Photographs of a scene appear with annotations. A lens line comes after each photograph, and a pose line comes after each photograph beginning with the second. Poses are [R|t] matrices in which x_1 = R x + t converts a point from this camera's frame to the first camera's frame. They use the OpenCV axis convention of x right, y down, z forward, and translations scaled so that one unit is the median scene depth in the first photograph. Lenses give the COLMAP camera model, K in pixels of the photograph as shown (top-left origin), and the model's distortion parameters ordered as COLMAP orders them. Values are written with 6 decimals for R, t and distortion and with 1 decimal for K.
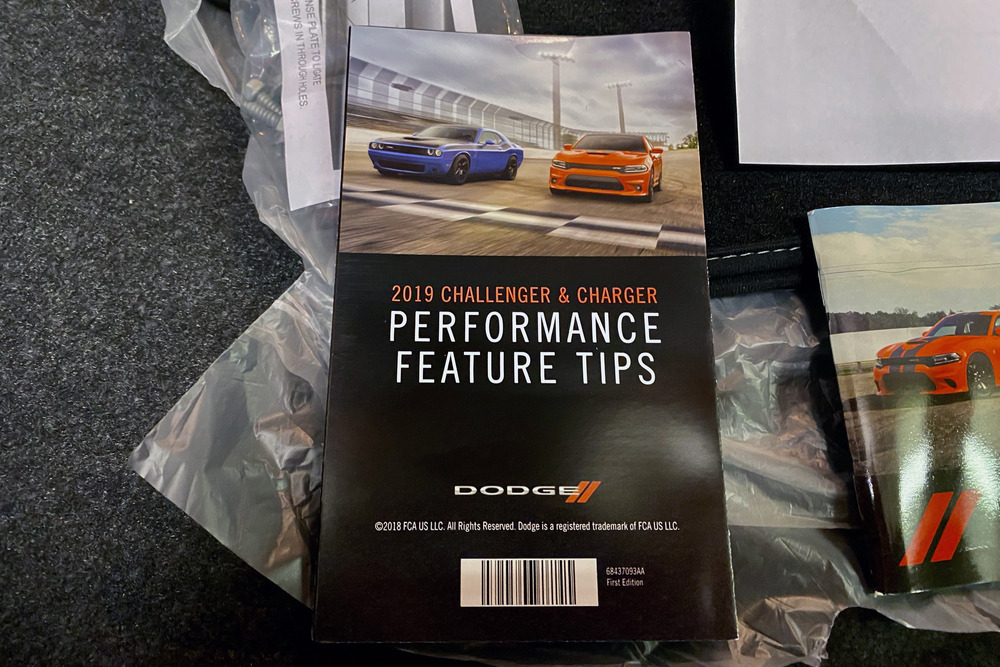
lens RADIAL K [[791.8, 0, 499.1], [0, 791.8, 324.2], [0, 0, 1]] dist [0.003405, -0.027066]
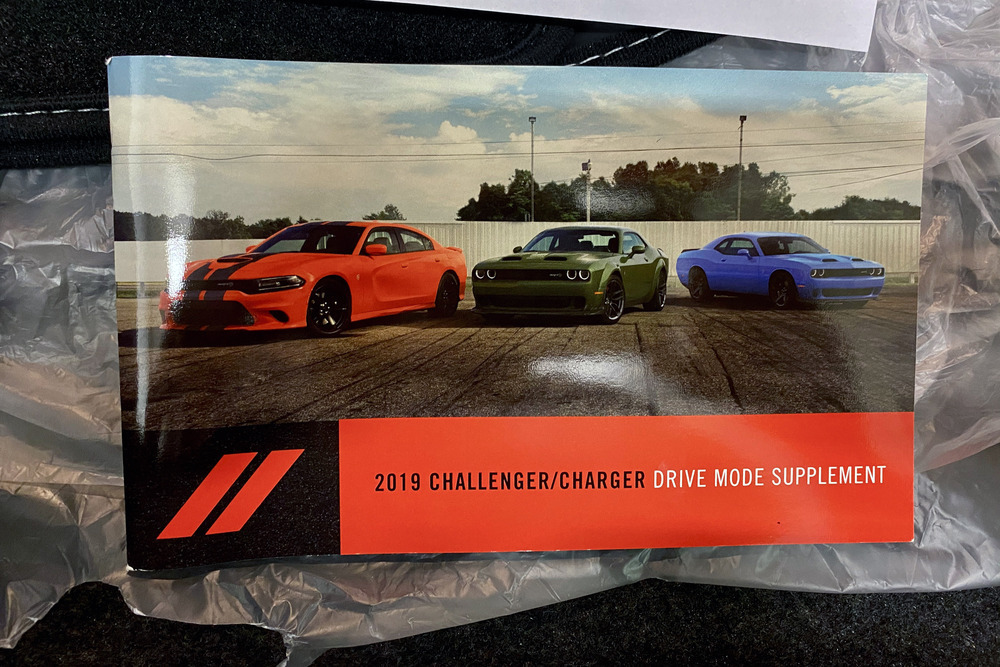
lens RADIAL K [[791.8, 0, 500.2], [0, 791.8, 323.0], [0, 0, 1]] dist [0.003405, -0.027066]
pose [[0.996997, 0.073603, 0.024079, 0.736662], [-0.077439, 0.949916, 0.302760, -0.159637], [-0.000589, -0.303716, 0.952763, 0.262305]]
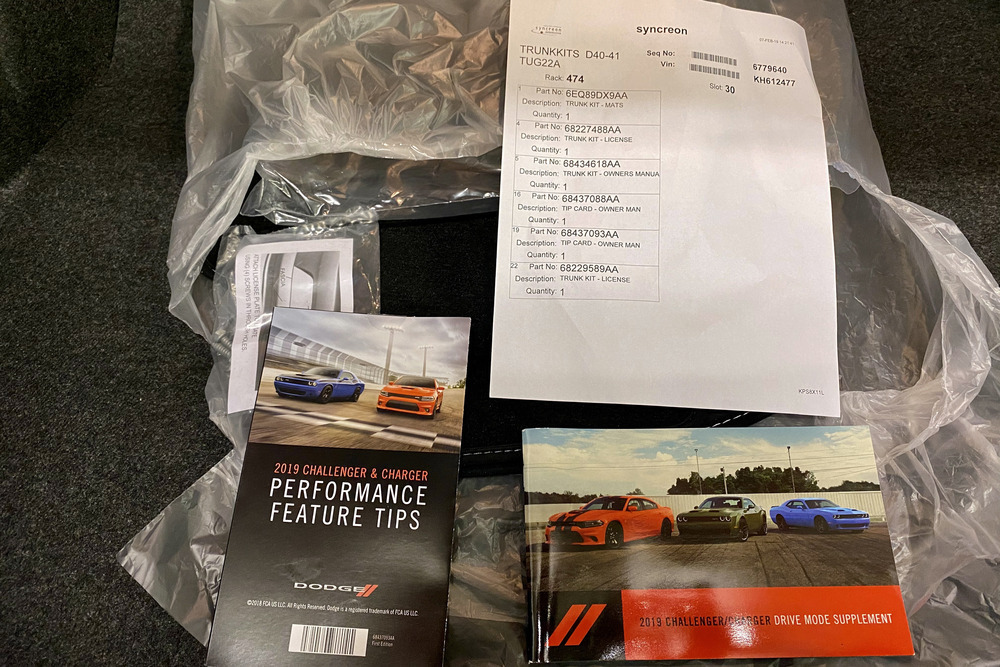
lens RADIAL K [[791.8, 0, 495.7], [0, 791.8, 325.4], [0, 0, 1]] dist [0.003405, -0.027066]
pose [[0.997643, 0.041145, -0.054906, 0.418987], [-0.048511, 0.988907, -0.140390, -0.123599], [0.048521, 0.142722, 0.988573, -0.729360]]
